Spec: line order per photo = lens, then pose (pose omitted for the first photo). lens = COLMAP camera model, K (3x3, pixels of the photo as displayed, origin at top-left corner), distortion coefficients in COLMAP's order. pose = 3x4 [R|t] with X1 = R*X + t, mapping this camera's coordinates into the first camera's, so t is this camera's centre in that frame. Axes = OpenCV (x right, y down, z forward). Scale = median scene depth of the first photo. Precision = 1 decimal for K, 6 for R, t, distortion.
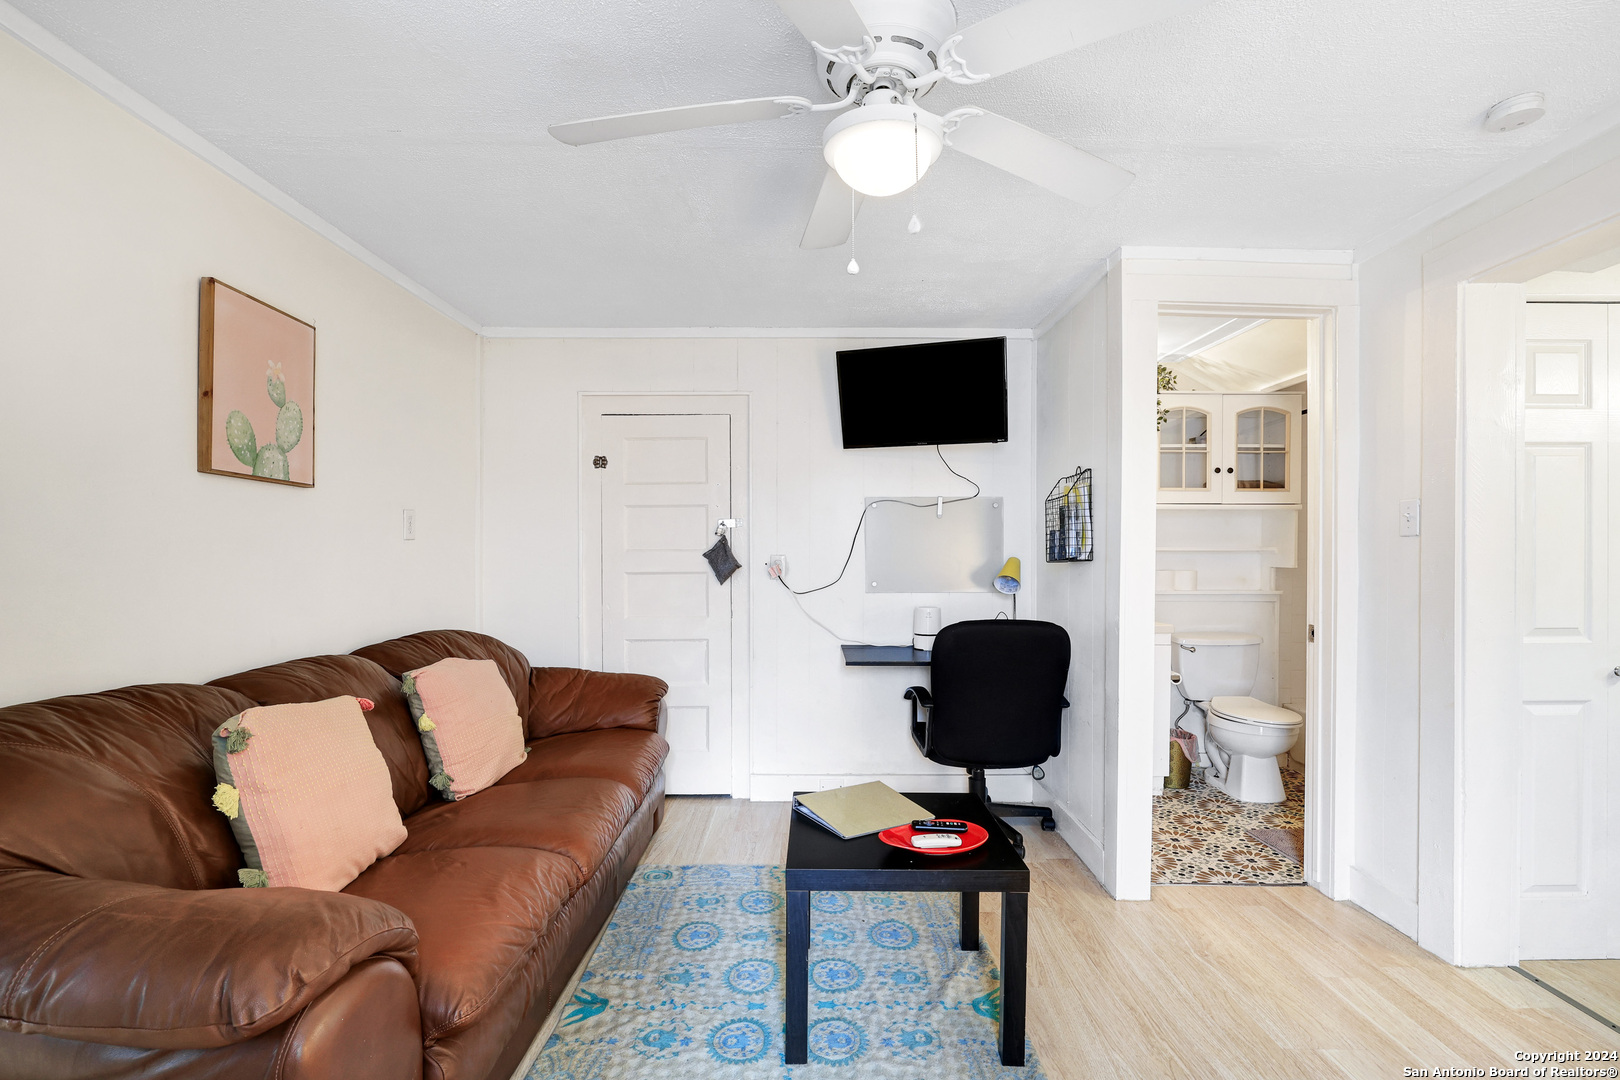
lens RADIAL K [[759.5, 0, 796.5], [0, 759.5, 564.1], [0, 0, 1]] dist [-0.027669, 0.004971]
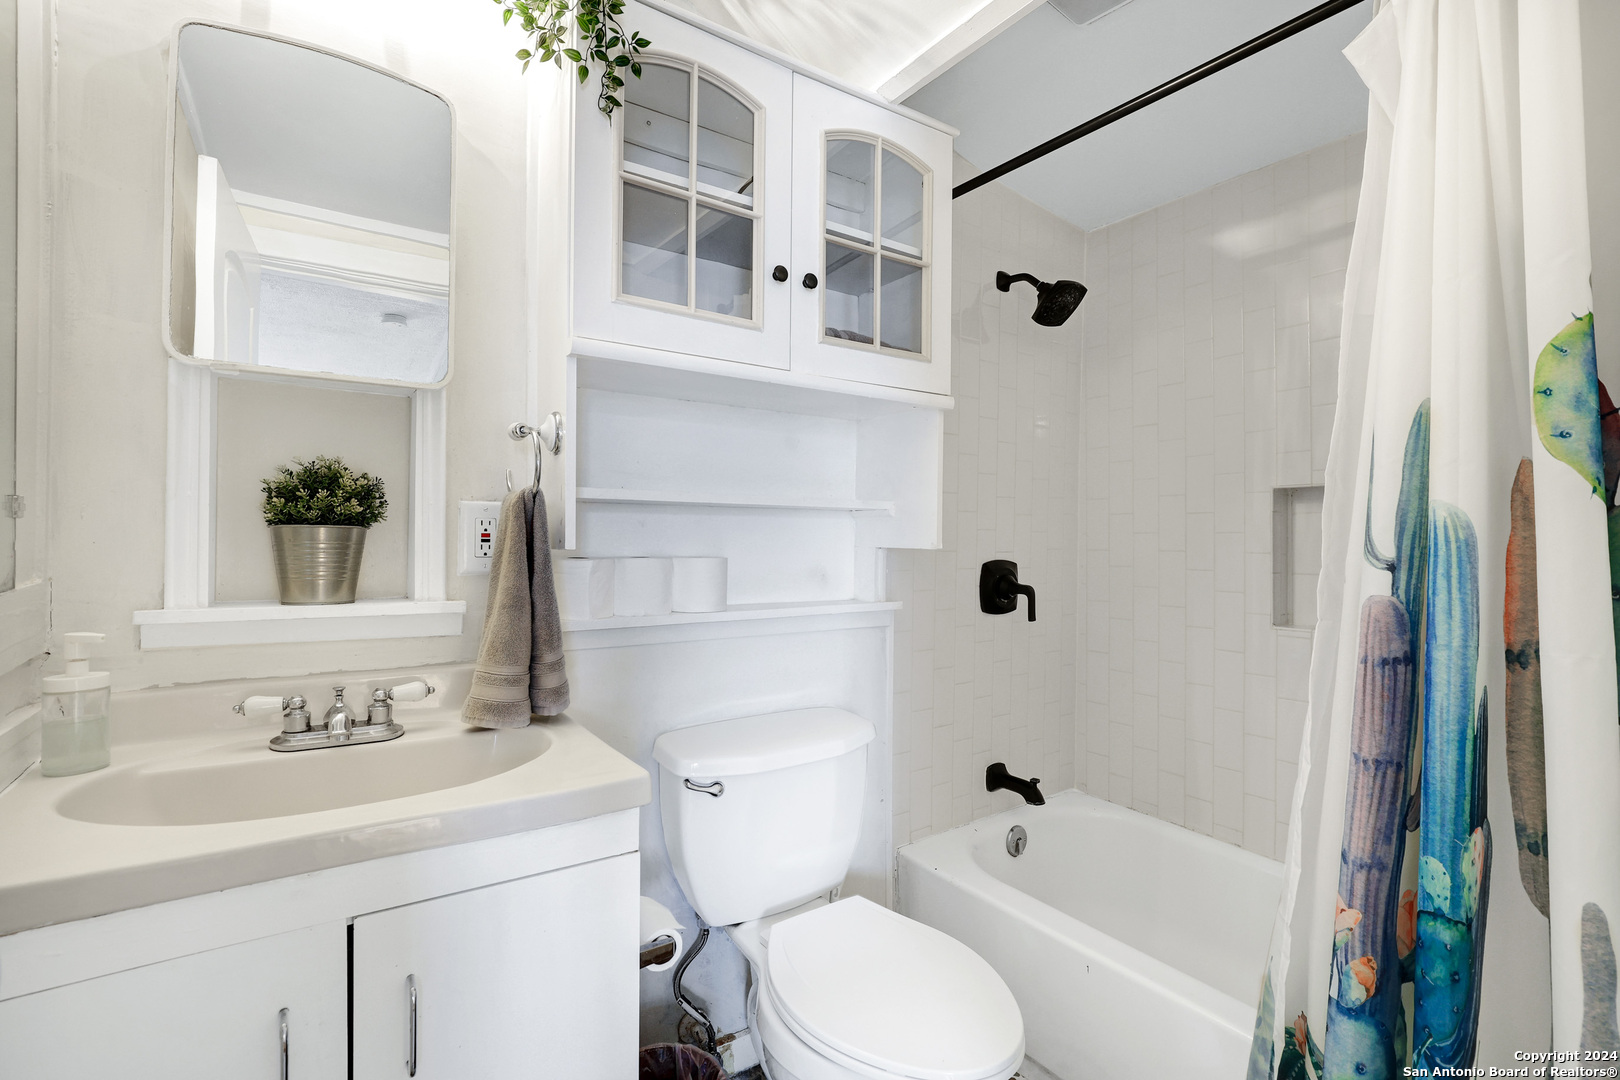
lens RADIAL K [[759.5, 0, 815.8], [0, 759.5, 542.5], [0, 0, 1]] dist [-0.027669, 0.004971]
pose [[0.817294, -0.002322, 0.576217, 0.365450], [0.000278, 0.999993, 0.003635, -0.000814], [-0.576221, -0.002811, 0.817289, 0.695202]]
